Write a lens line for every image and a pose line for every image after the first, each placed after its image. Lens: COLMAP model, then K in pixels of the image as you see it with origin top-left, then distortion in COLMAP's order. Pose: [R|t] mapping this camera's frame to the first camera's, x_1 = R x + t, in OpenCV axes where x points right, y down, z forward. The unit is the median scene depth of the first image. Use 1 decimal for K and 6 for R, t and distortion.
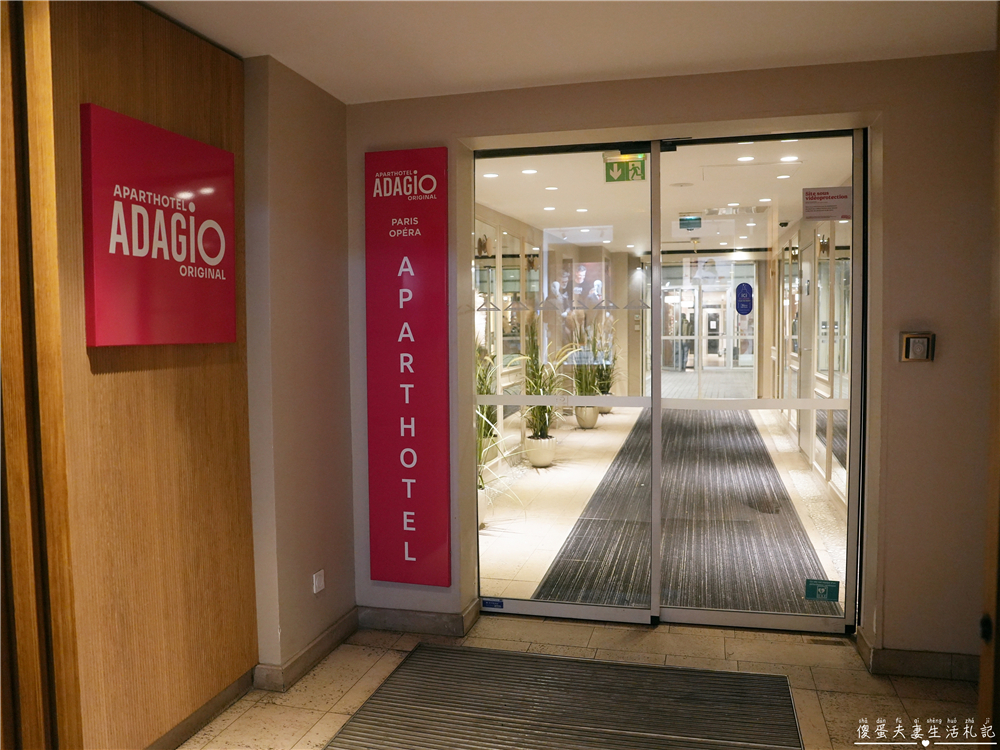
lens RADIAL K [[785.9, 0, 500.0], [0, 785.9, 375.0], [0, 0, 1]] dist [-0.098503, 0.000880]
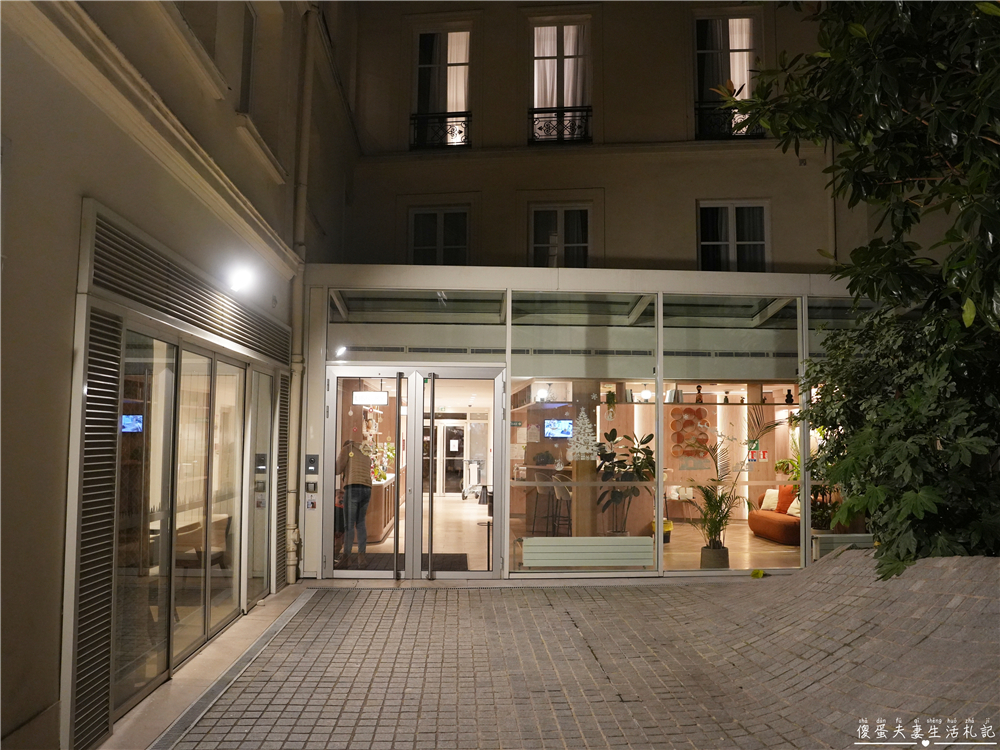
lens RADIAL K [[785.9, 0, 500.0], [0, 785.9, 375.0], [0, 0, 1]] dist [-0.098503, 0.000880]
pose [[0.945872, 0.042583, 0.321735, 0.421672], [0.001879, 0.990619, -0.136639, -0.140005], [-0.324535, 0.129848, 0.936919, 1.598761]]
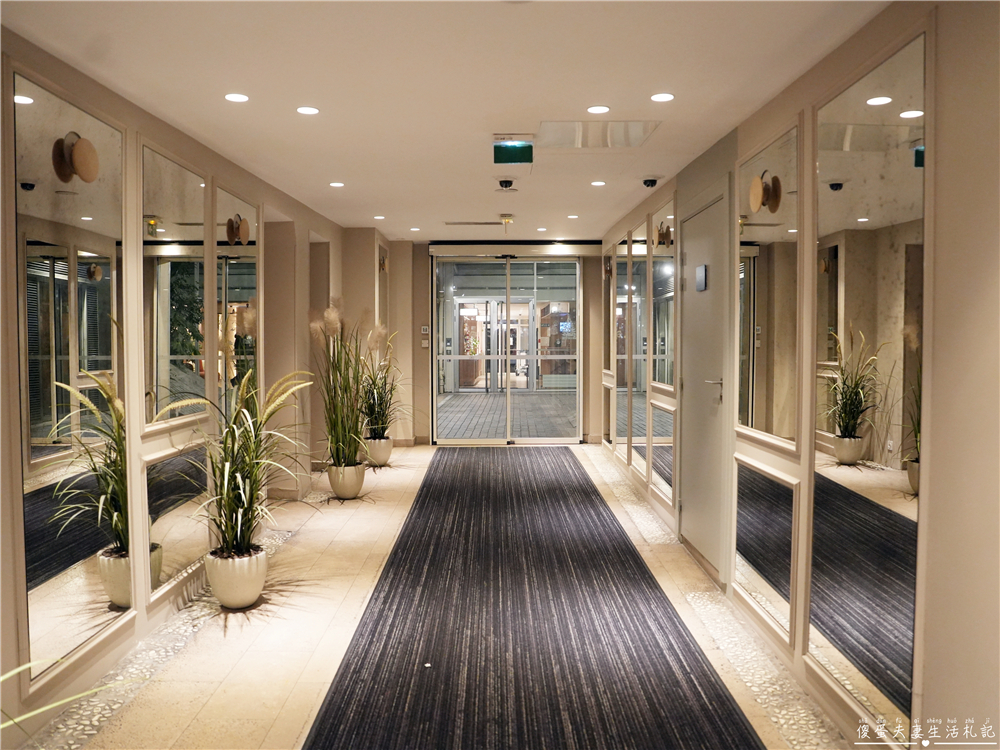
lens RADIAL K [[785.9, 0, 500.0], [0, 785.9, 375.0], [0, 0, 1]] dist [-0.098503, 0.000880]
pose [[0.966250, -0.001839, 0.257601, 0.074139], [0.007151, 0.999781, -0.019684, -0.022220], [-0.257508, 0.020861, 0.966051, 0.378395]]
